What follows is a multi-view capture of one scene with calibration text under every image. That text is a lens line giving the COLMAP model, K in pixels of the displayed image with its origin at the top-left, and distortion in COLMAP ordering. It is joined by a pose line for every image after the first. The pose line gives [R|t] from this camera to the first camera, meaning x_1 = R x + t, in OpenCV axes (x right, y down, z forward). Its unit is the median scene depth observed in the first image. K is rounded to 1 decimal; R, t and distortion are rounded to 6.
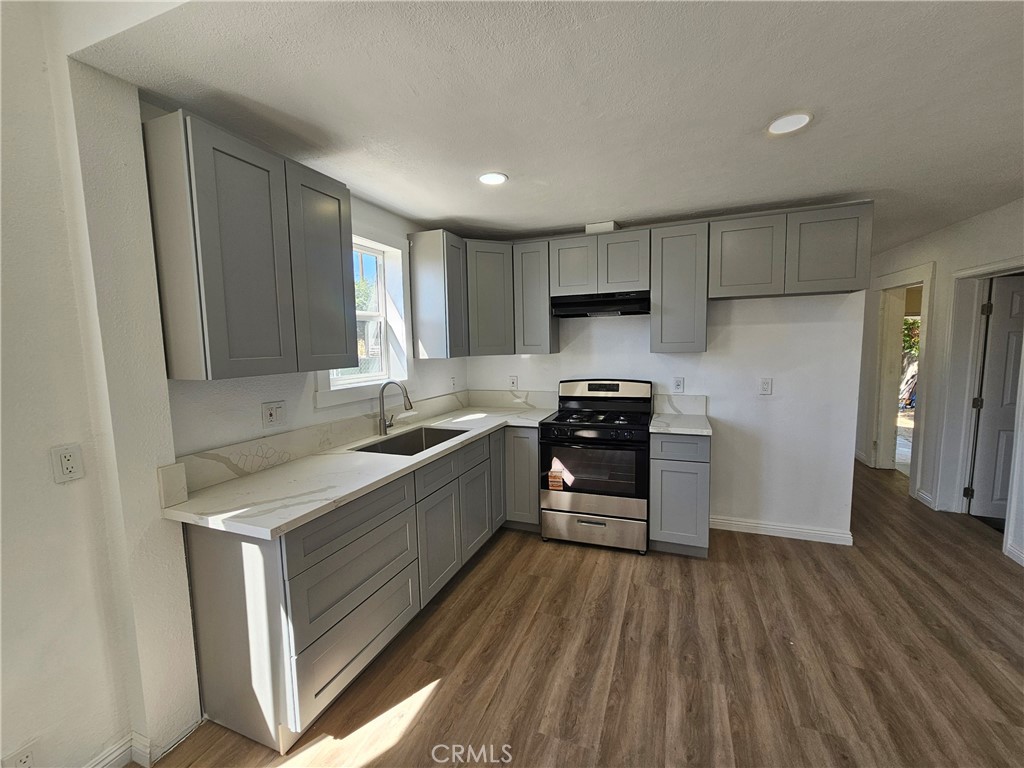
lens RADIAL K [[419.2, 0, 509.7], [0, 419.2, 385.3], [0, 0, 1]] dist [-0.004415, 0.000283]
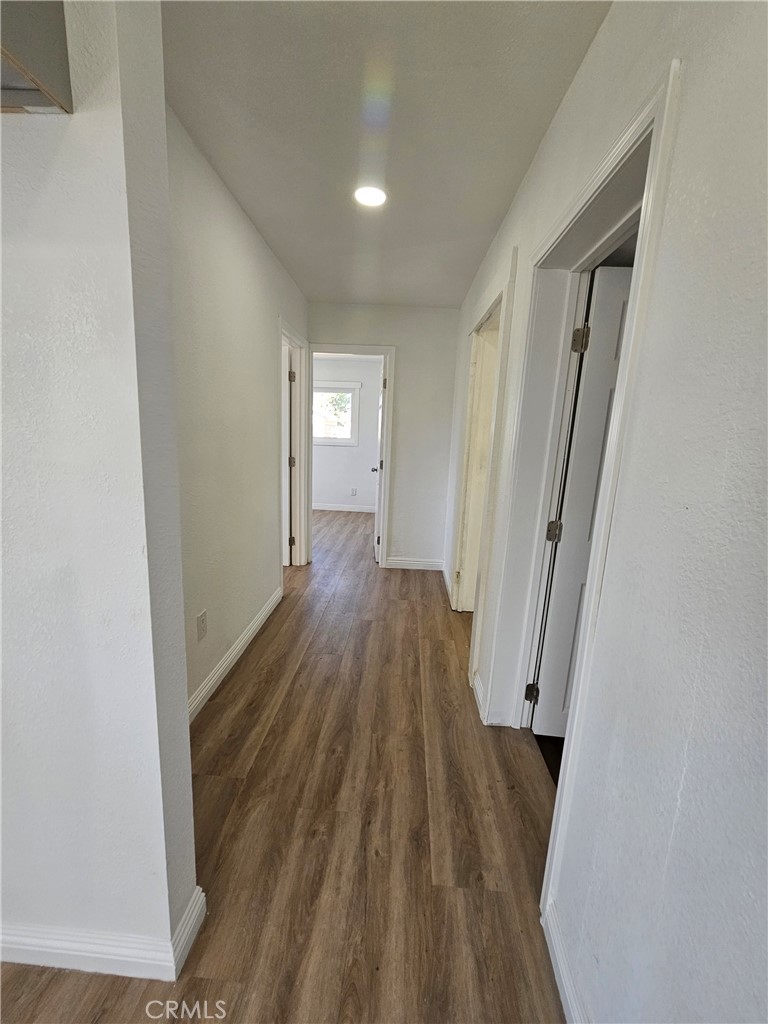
lens RADIAL K [[419.2, 0, 385.1], [0, 419.2, 512.1], [0, 0, 1]] dist [-0.004415, 0.000283]
pose [[0.944012, 0.011879, 0.329698, 0.747193], [-0.041766, 0.995614, 0.083716, -0.014785], [-0.327258, -0.092799, 0.940367, 0.580280]]
